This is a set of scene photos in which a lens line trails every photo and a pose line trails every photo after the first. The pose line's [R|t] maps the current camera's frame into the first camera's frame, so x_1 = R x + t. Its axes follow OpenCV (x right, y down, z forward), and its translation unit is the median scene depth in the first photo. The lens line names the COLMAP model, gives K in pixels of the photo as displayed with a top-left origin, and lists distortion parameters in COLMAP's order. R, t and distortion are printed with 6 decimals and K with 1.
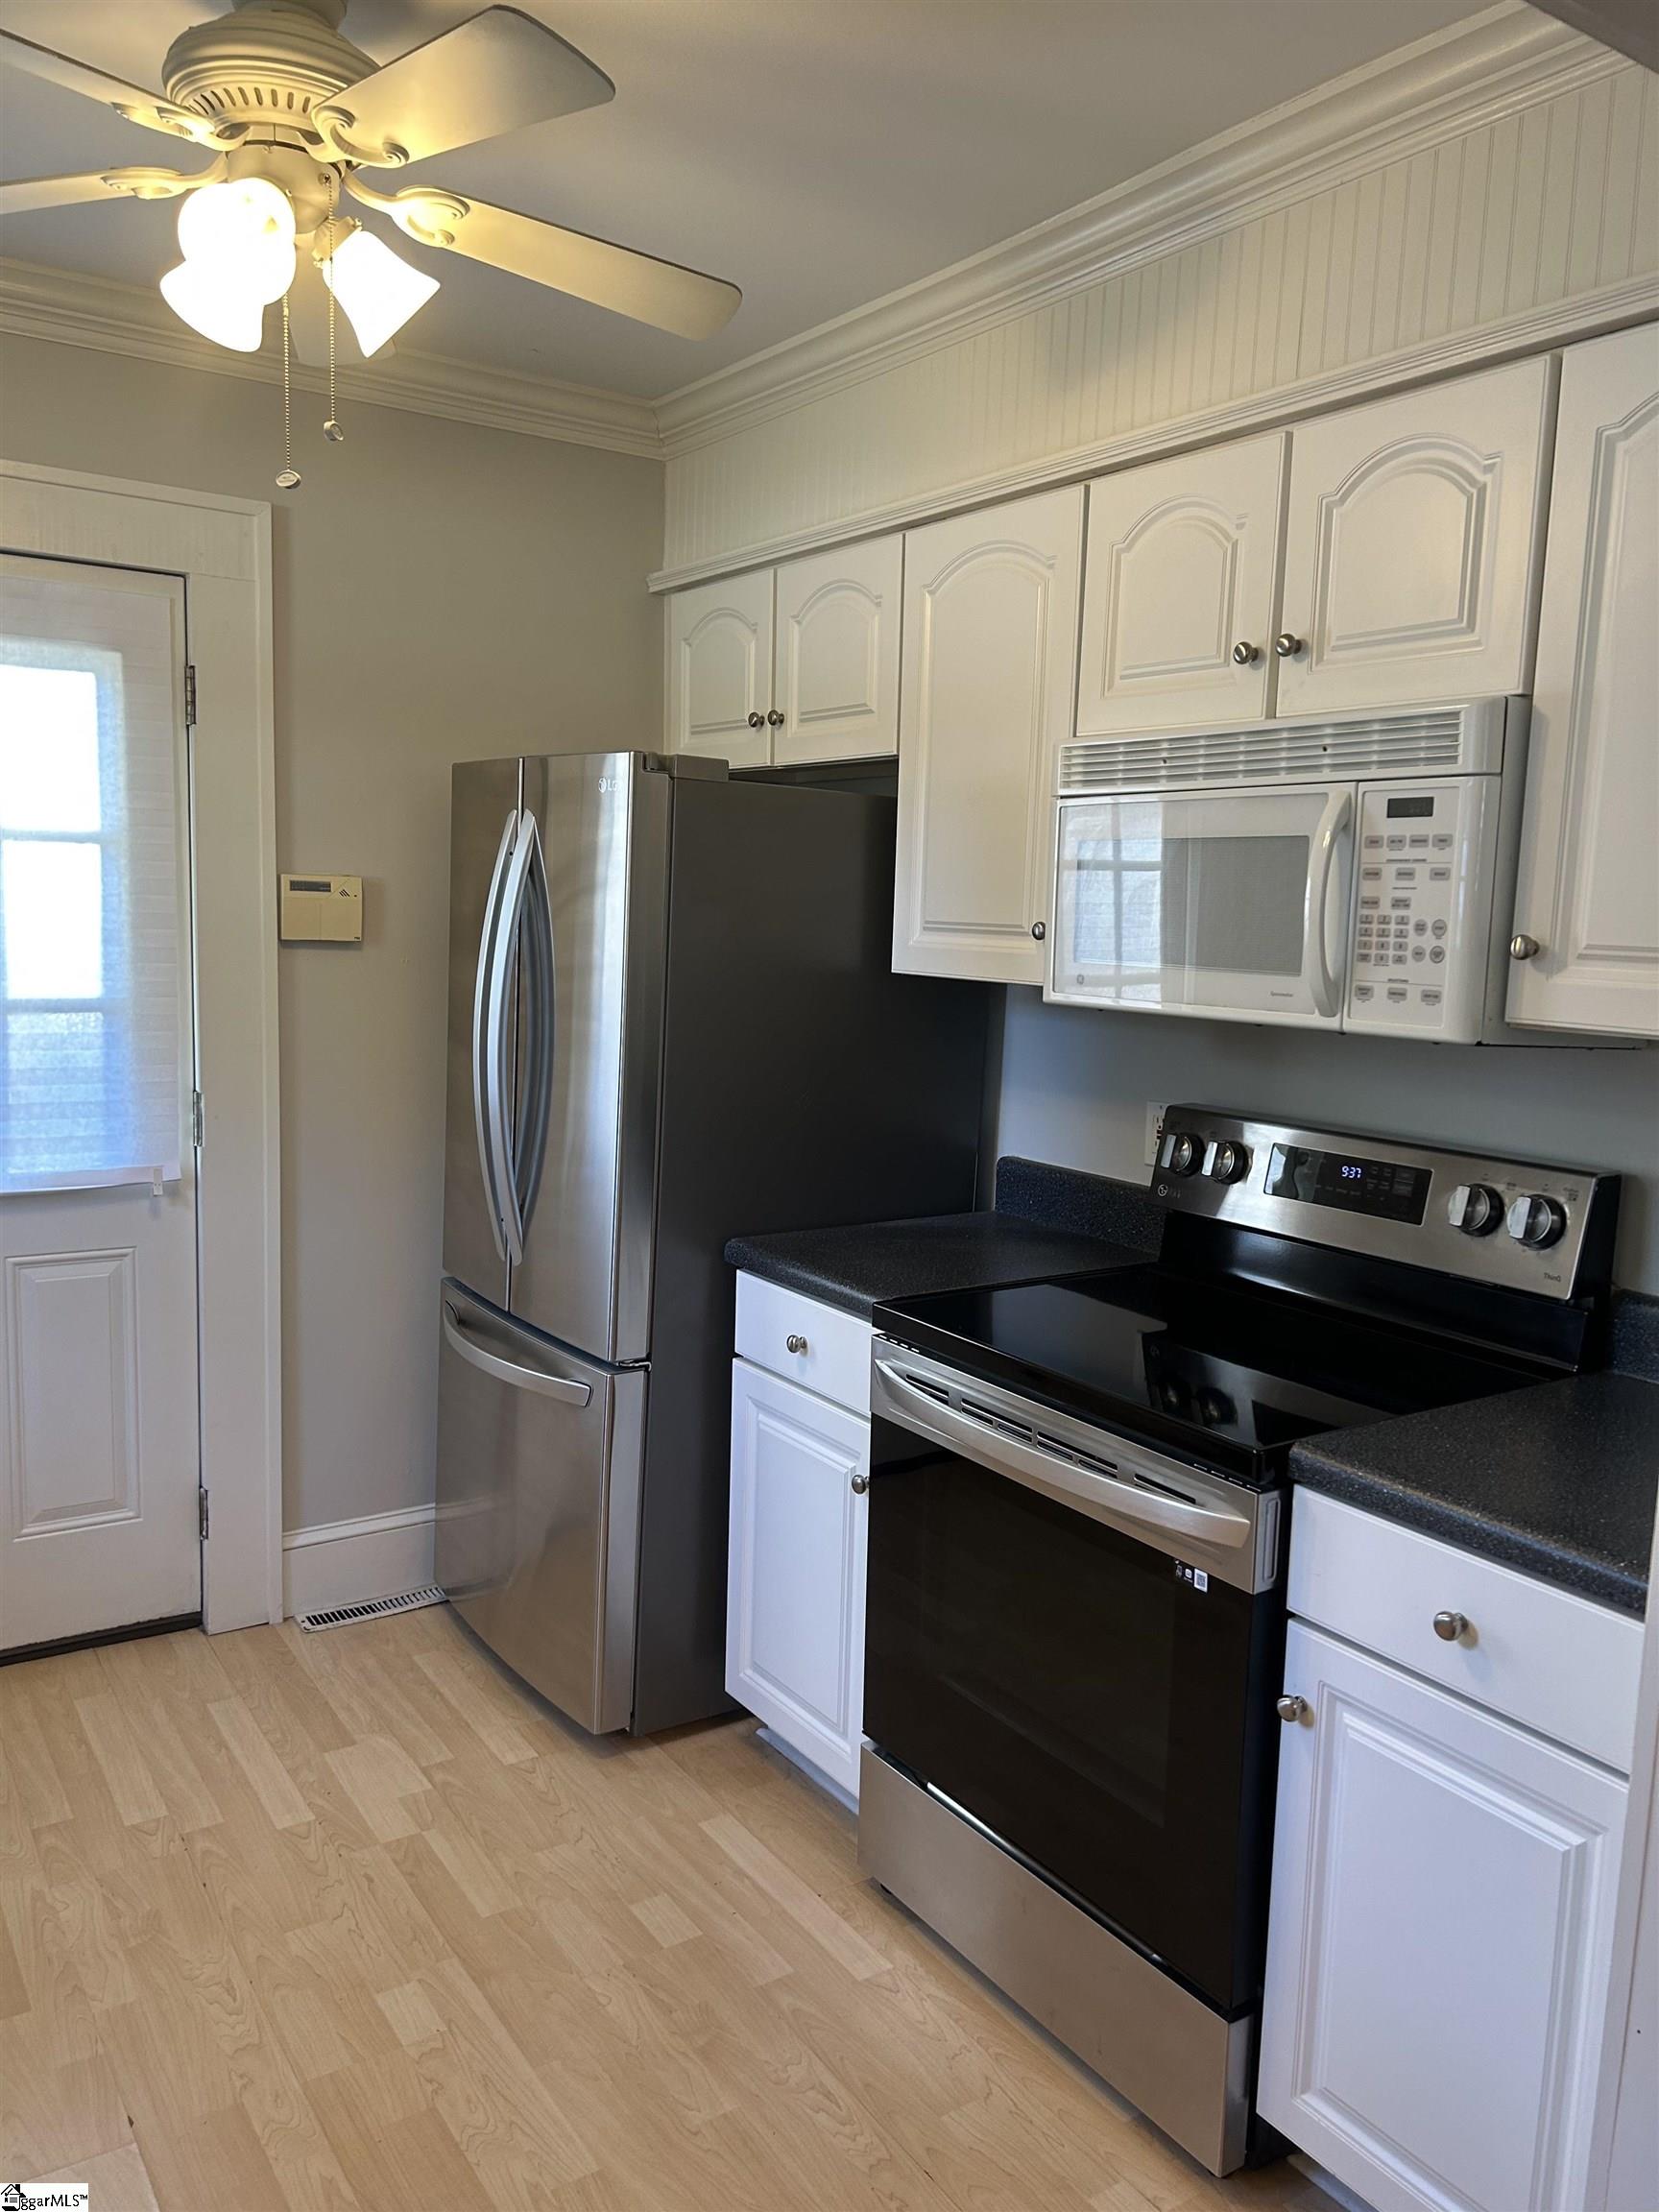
lens RADIAL K [[1647.0, 0, 829.5], [0, 1647.0, 1106.0], [0, 0, 1]] dist [0.071921, -0.098688]
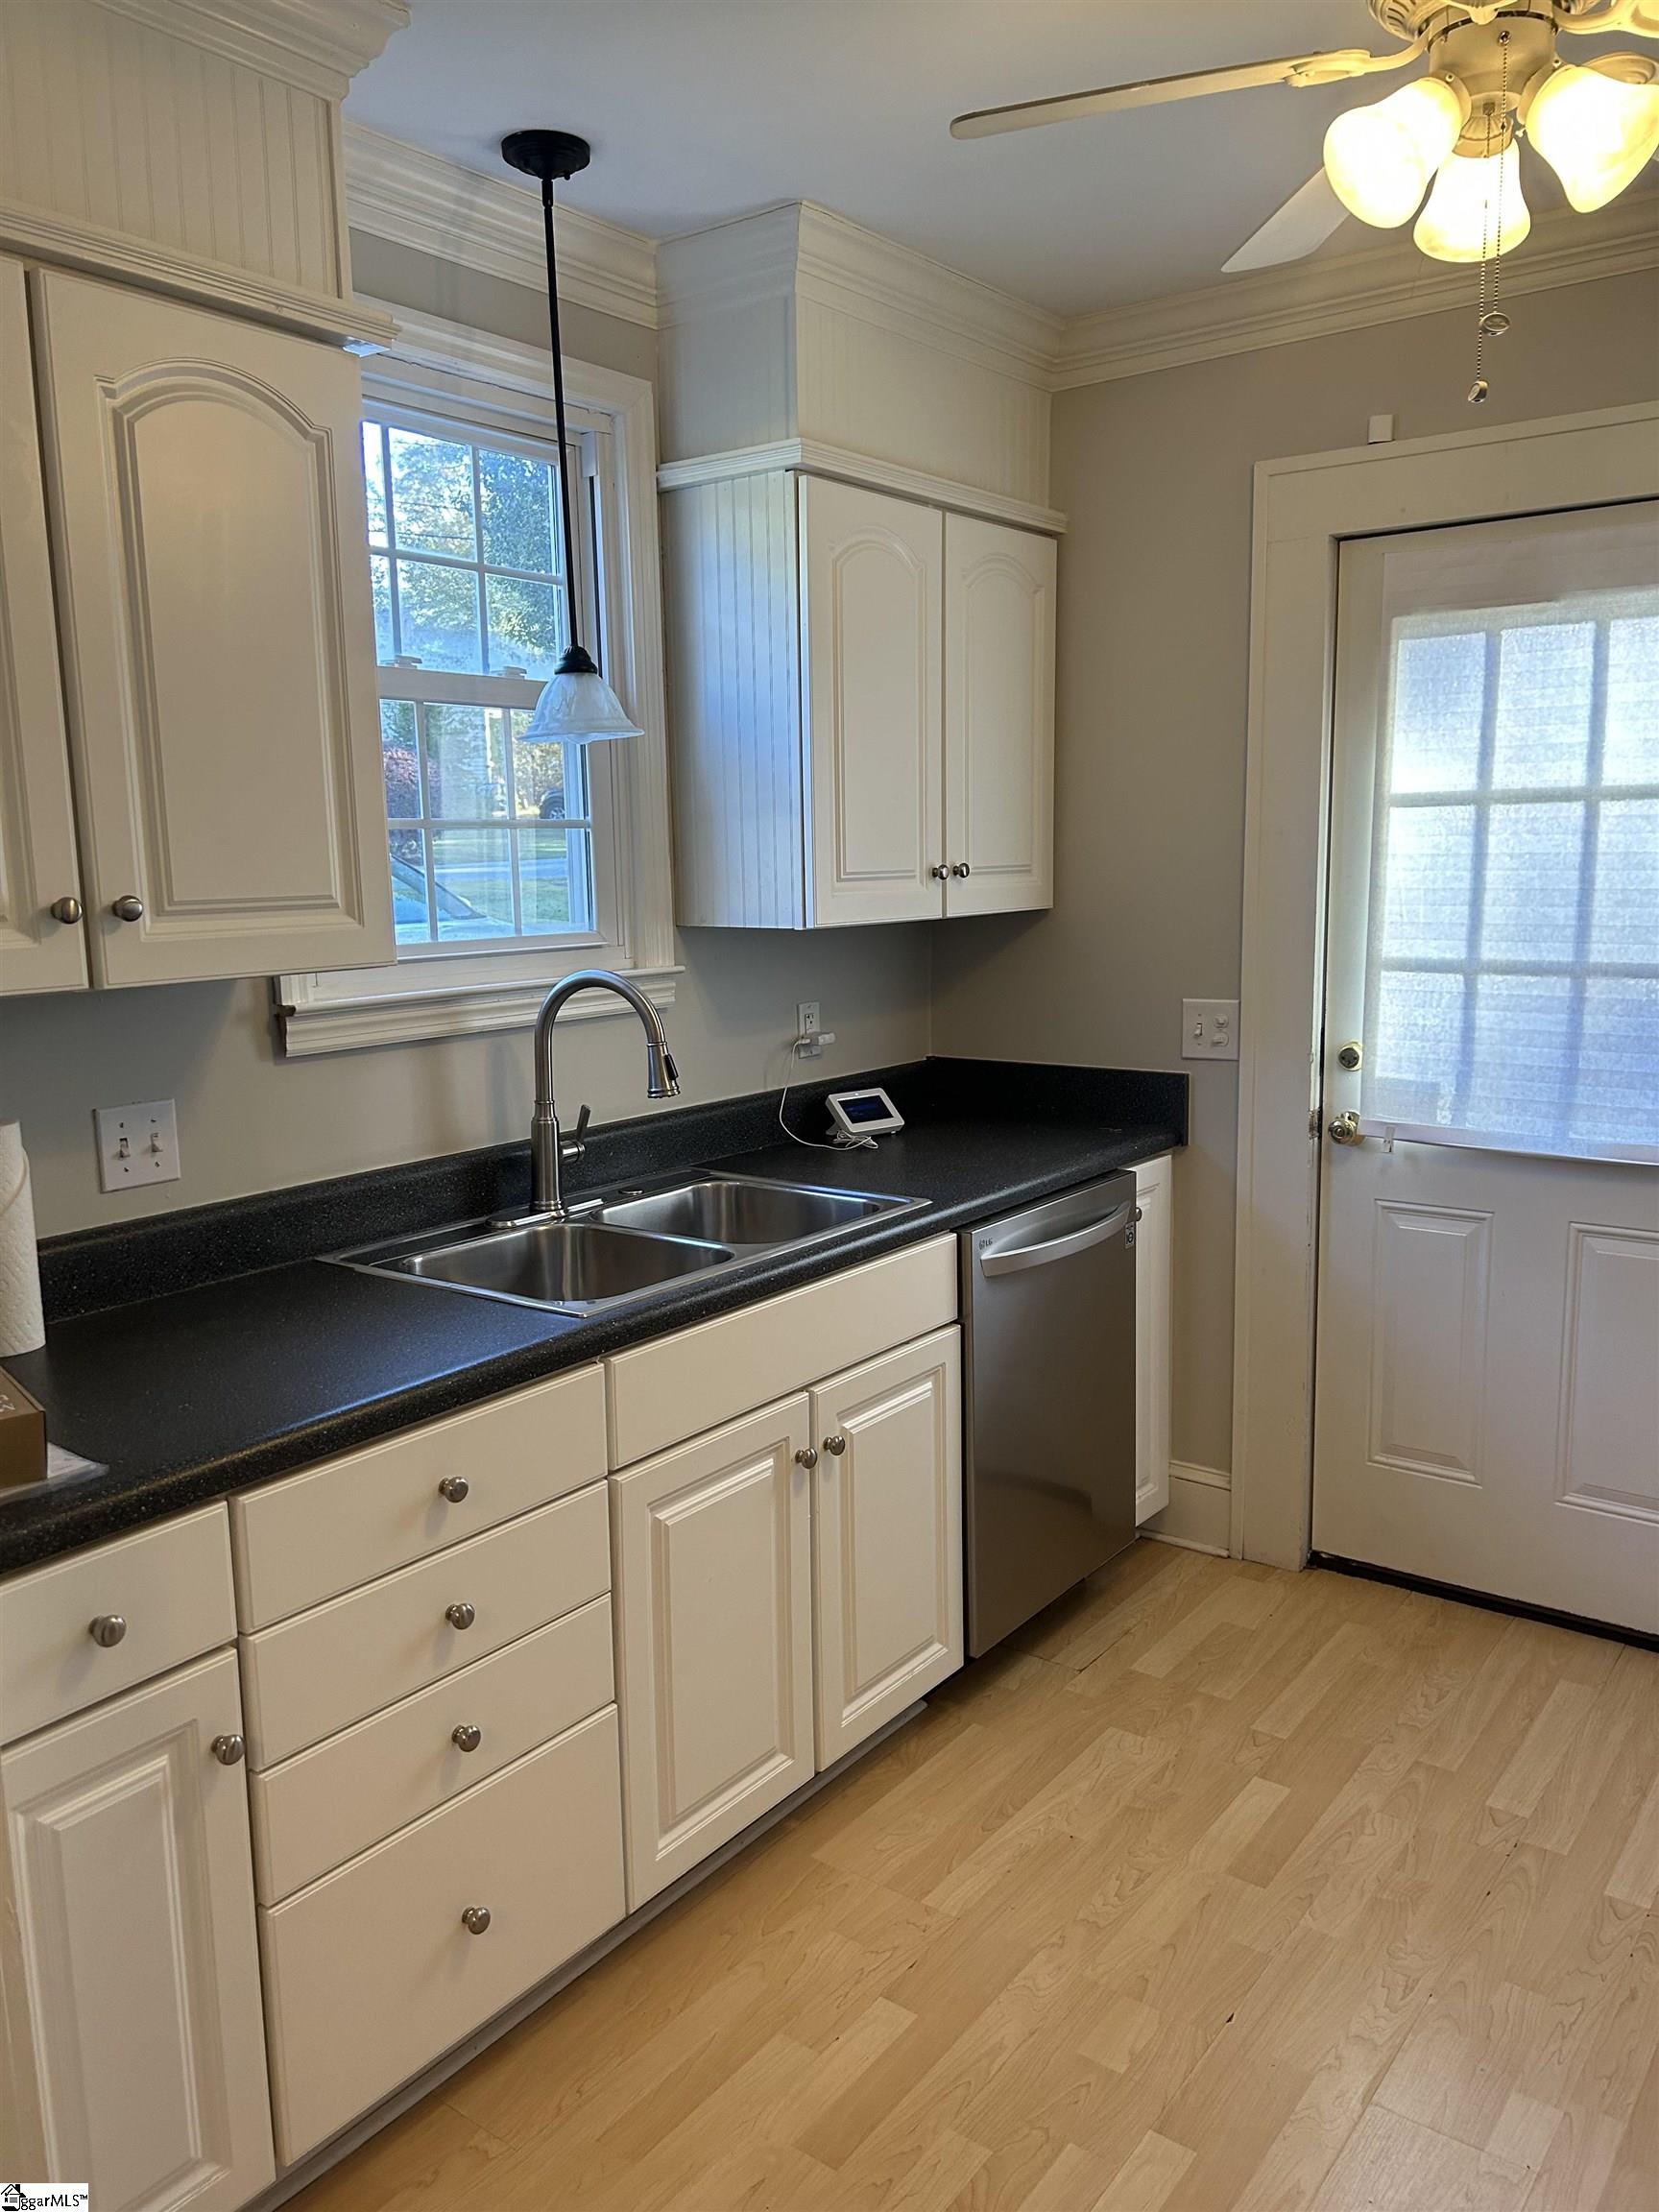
lens RADIAL K [[1671.4, 0, 852.6], [0, 1671.4, 1103.9], [0, 0, 1]] dist [0.054319, -0.057555]
pose [[0.341460, 0.110176, -0.933416, 0.297174], [-0.091315, 0.992297, 0.083721, -0.024577], [0.935450, 0.056647, 0.348891, 0.247769]]
